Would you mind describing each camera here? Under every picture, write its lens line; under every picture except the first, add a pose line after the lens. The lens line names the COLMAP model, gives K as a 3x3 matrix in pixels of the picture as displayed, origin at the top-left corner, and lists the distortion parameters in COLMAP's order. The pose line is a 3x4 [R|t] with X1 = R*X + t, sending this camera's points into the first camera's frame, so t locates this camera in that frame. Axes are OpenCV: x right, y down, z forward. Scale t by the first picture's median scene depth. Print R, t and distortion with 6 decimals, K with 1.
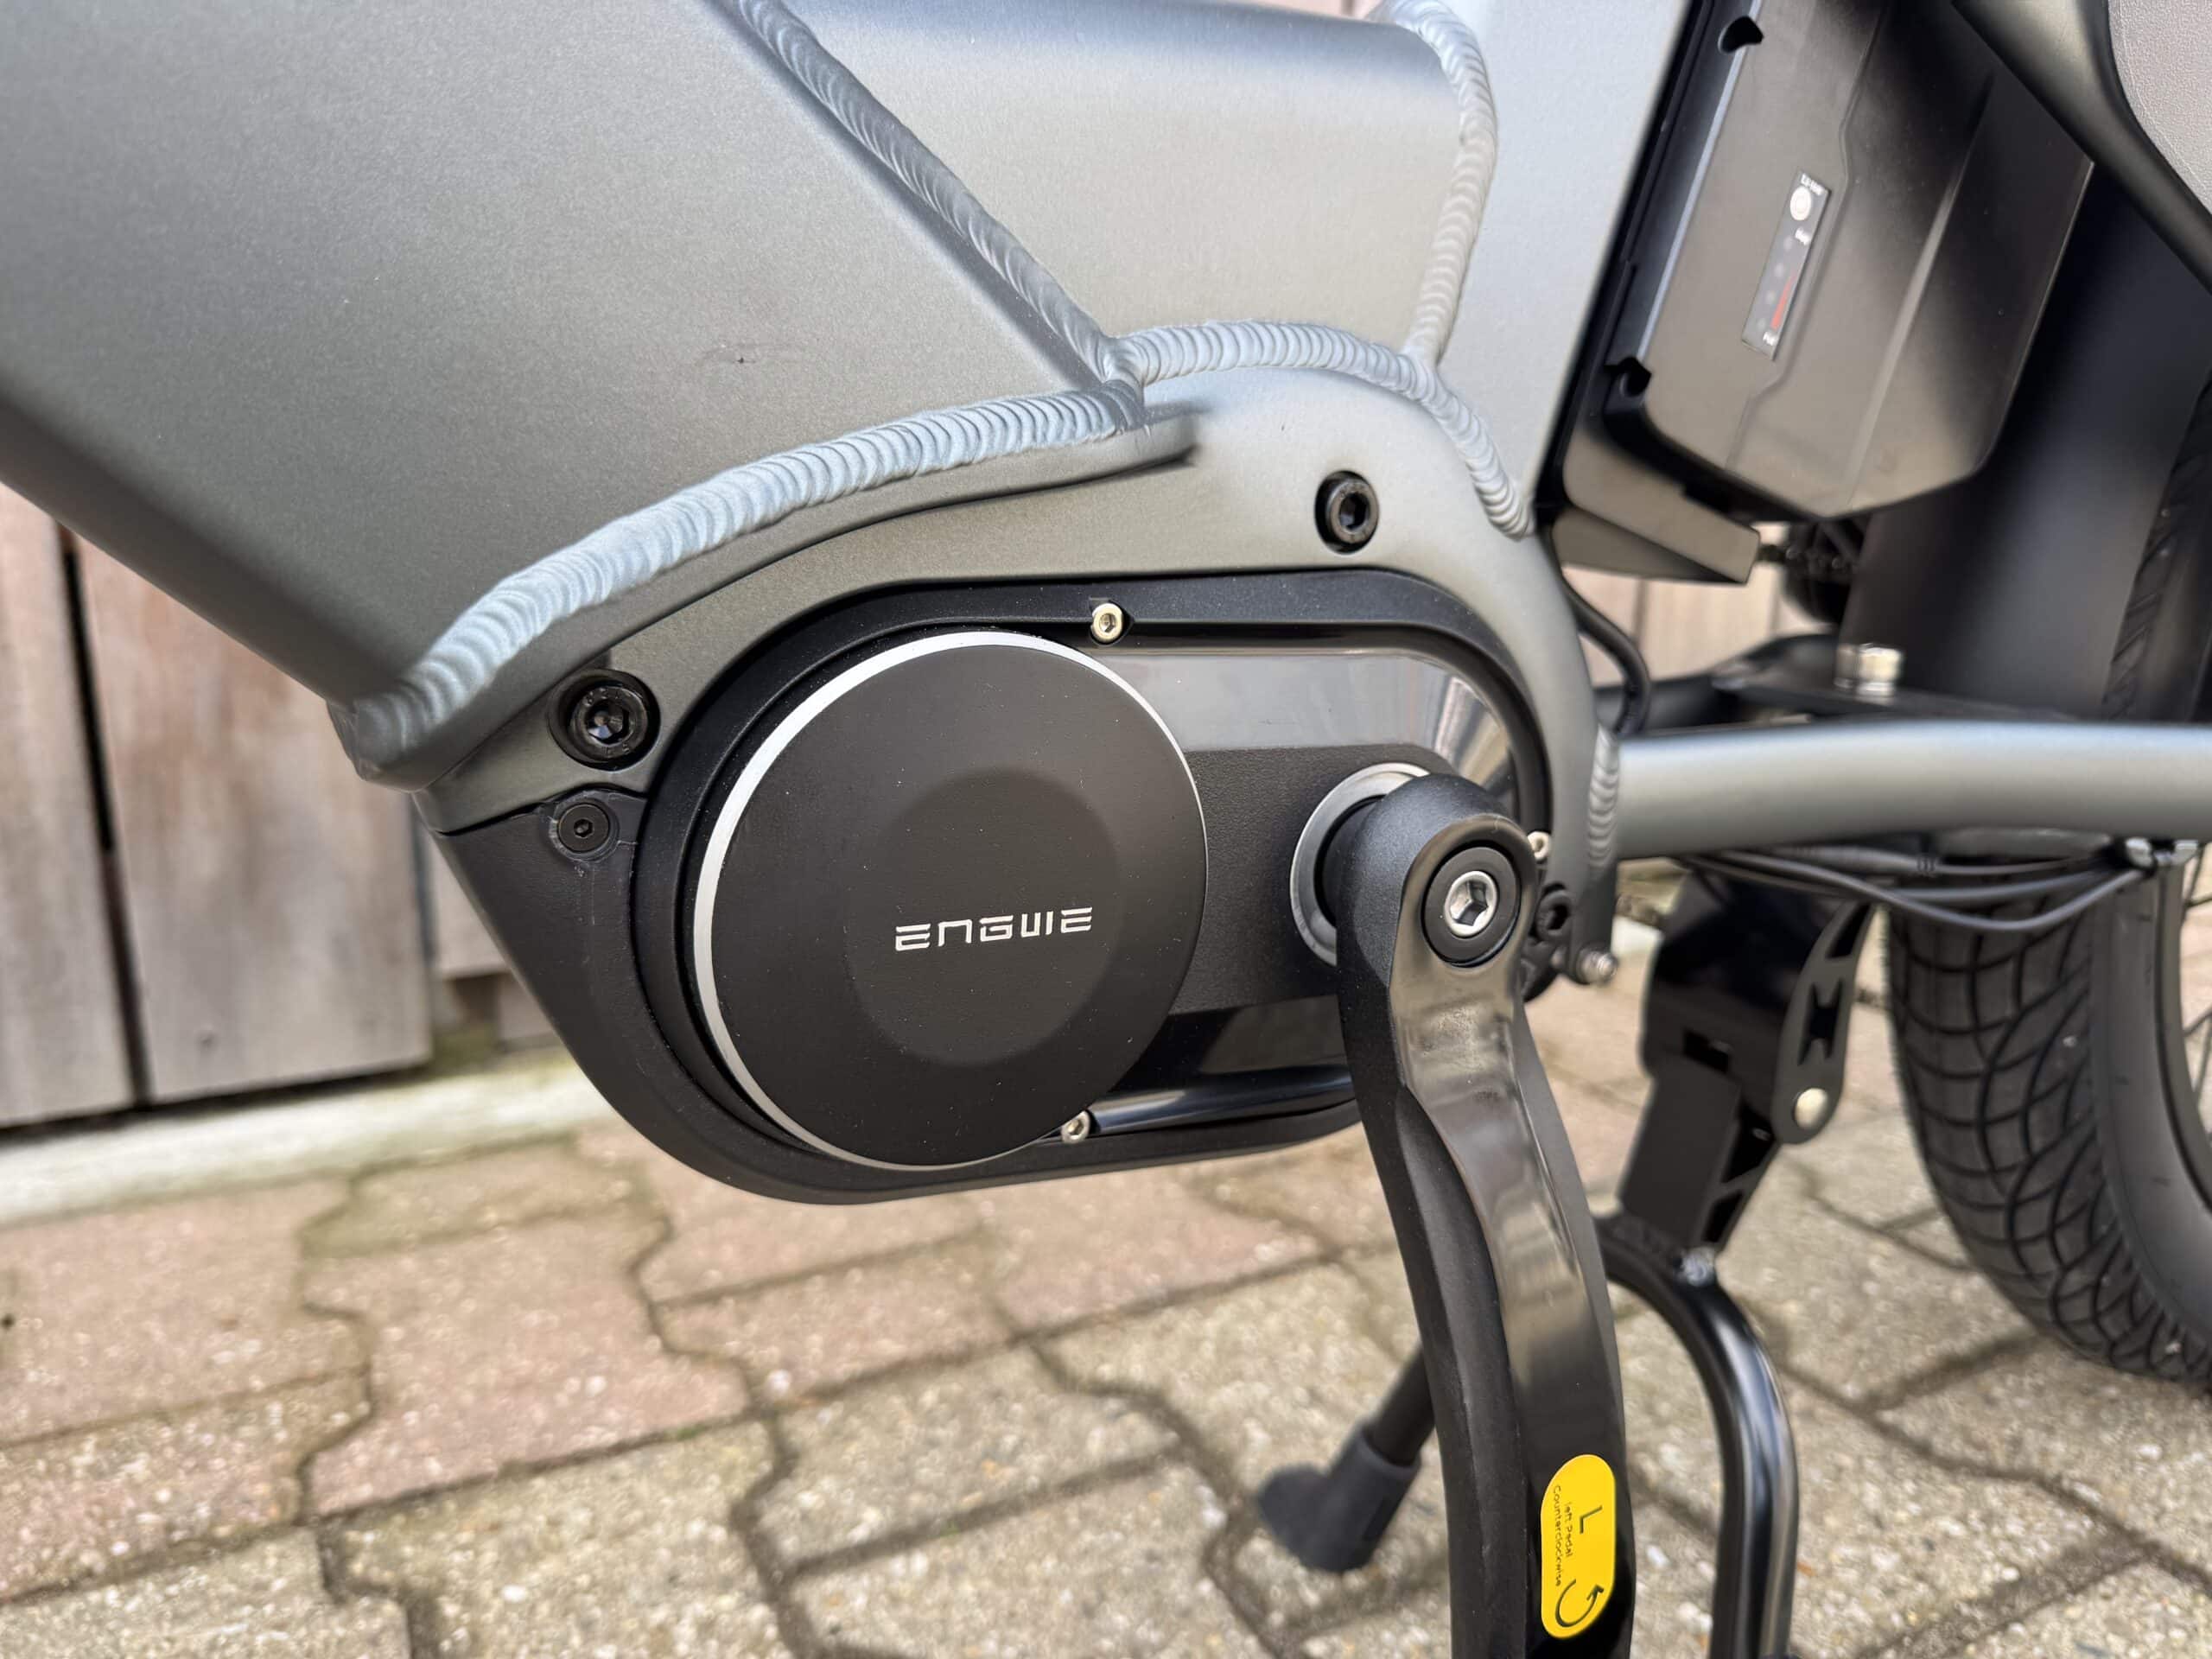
lens RADIAL K [[1616.9, 0, 1105.6], [0, 1616.9, 869.4], [0, 0, 1]] dist [-0.023287, 0.003254]
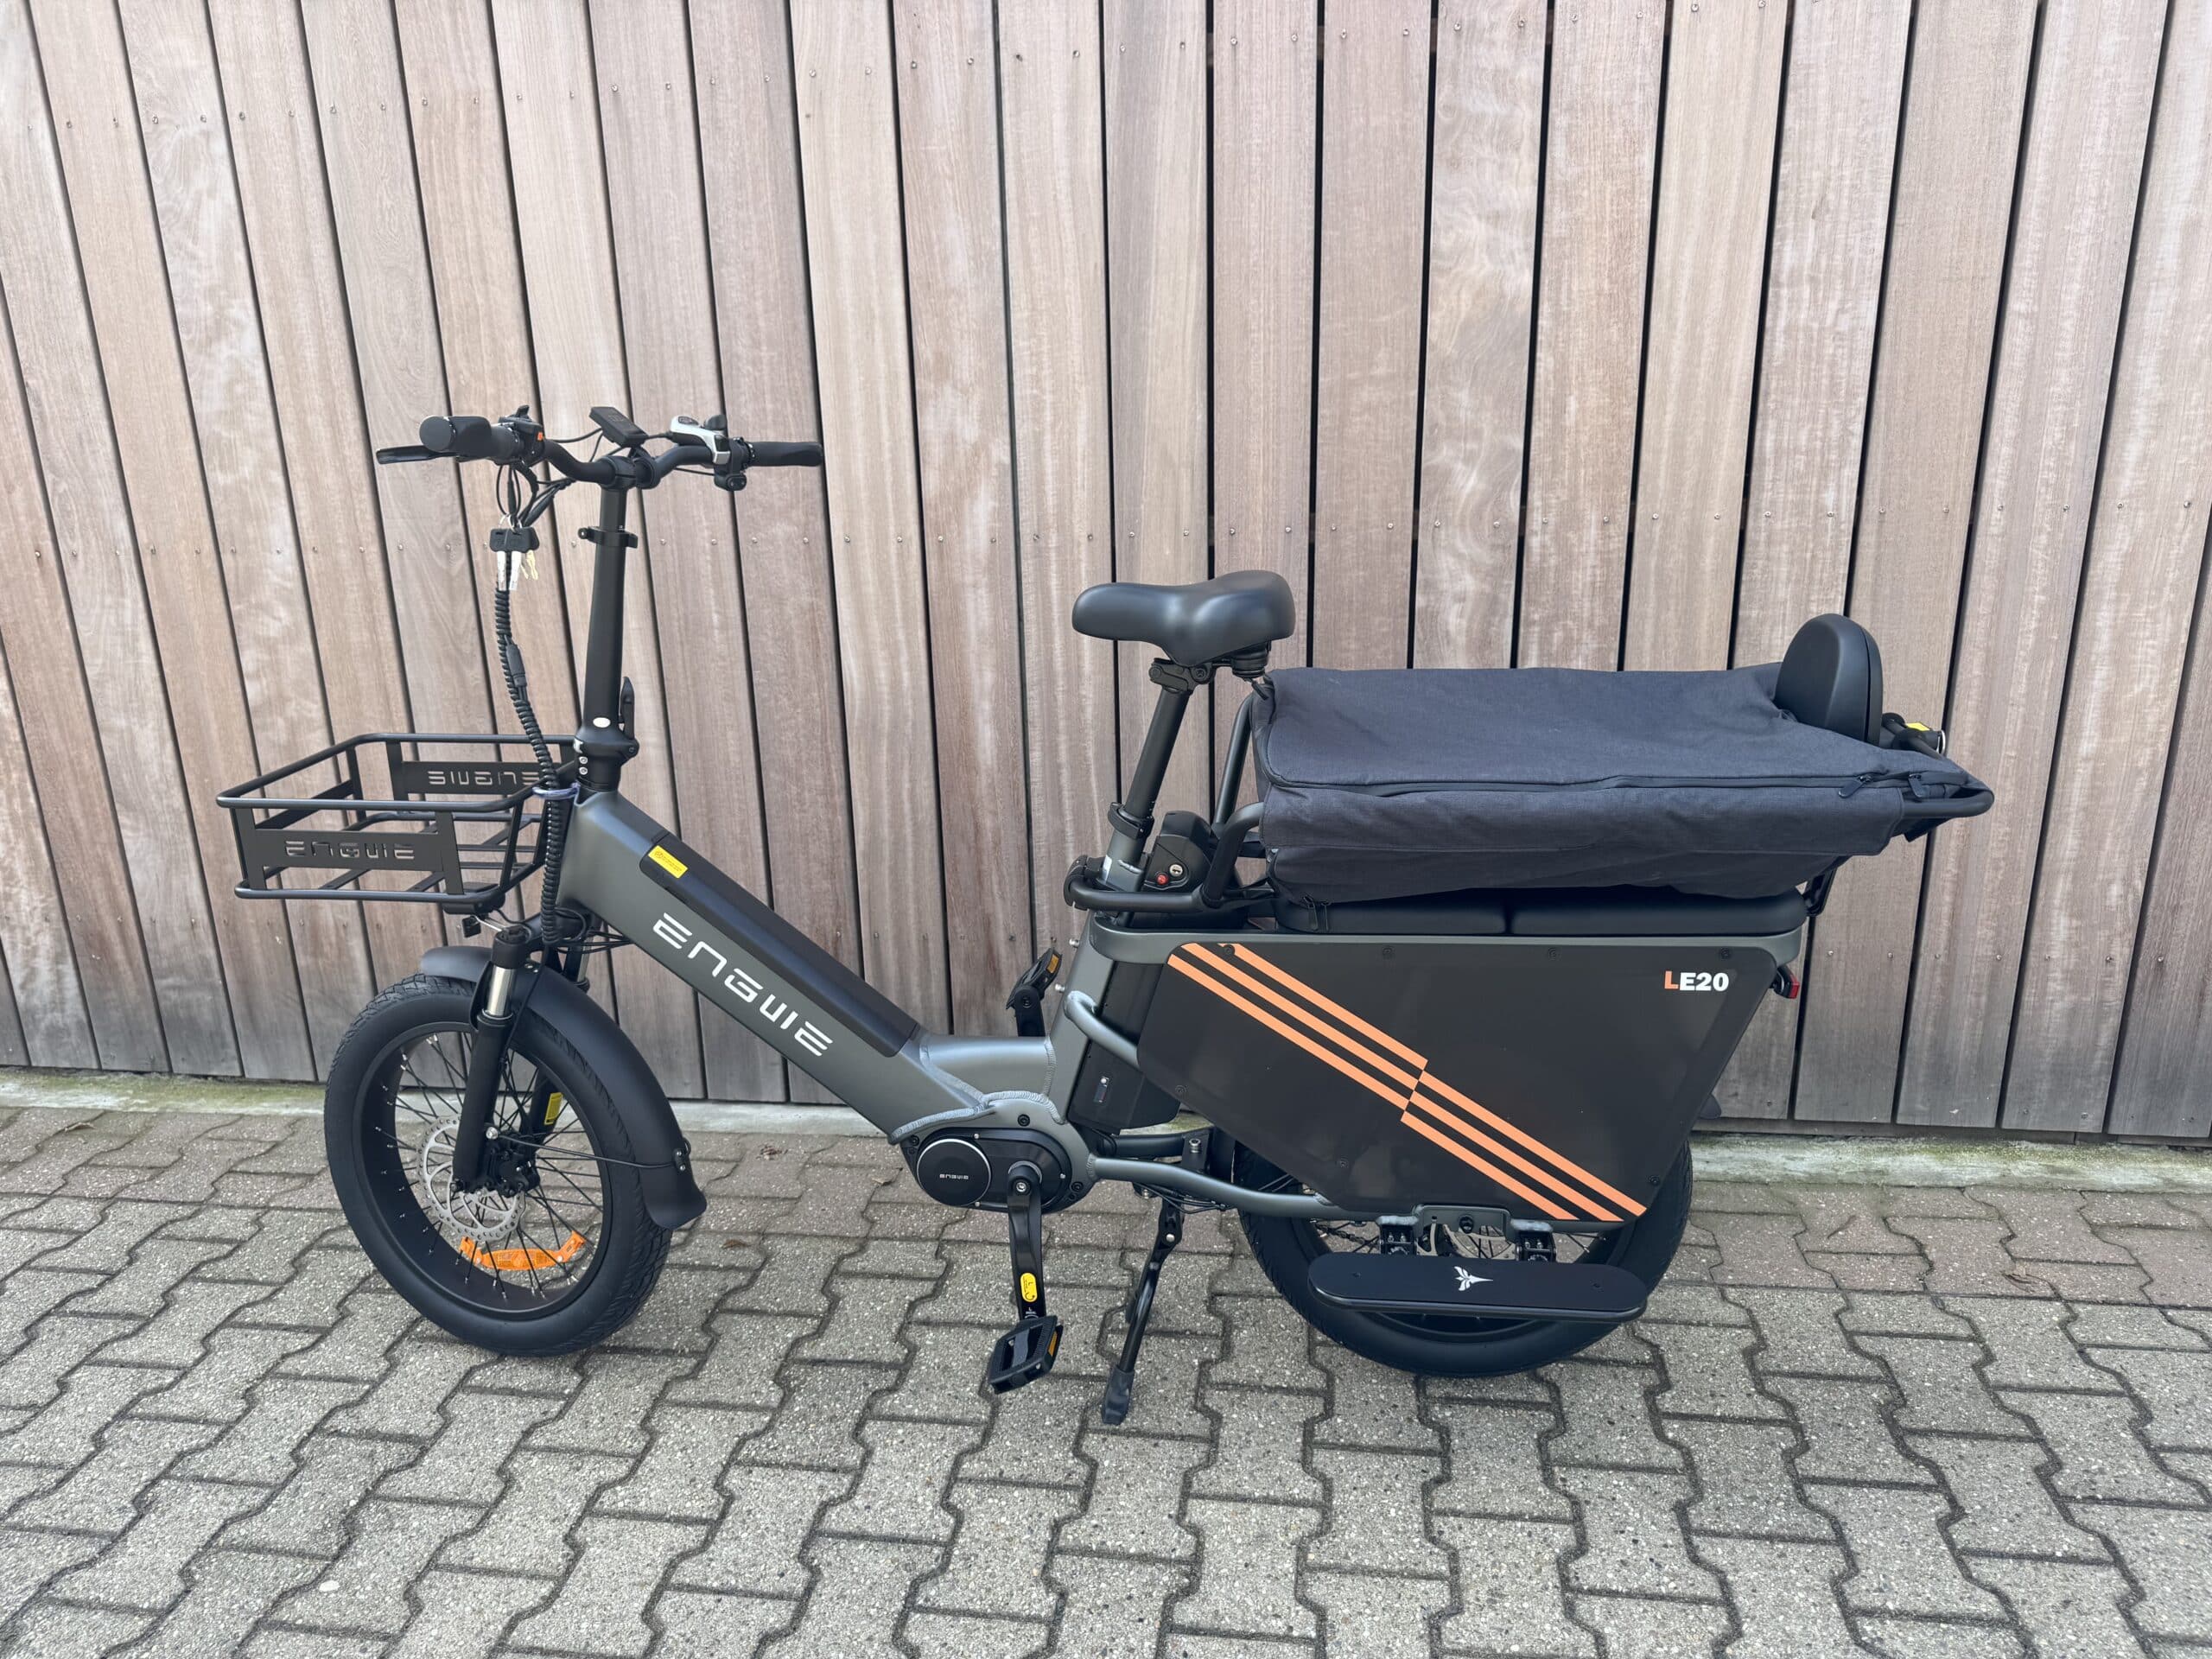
lens RADIAL K [[1553.4, 0, 1099.1], [0, 1553.4, 824.0], [0, 0, 1]] dist [0.078289, -0.079877]
pose [[0.814878, 0.127448, -0.565447, 2.066821], [-0.104888, 0.991845, 0.072400, -1.035975], [0.570063, 0.000311, 0.821601, -2.175184]]
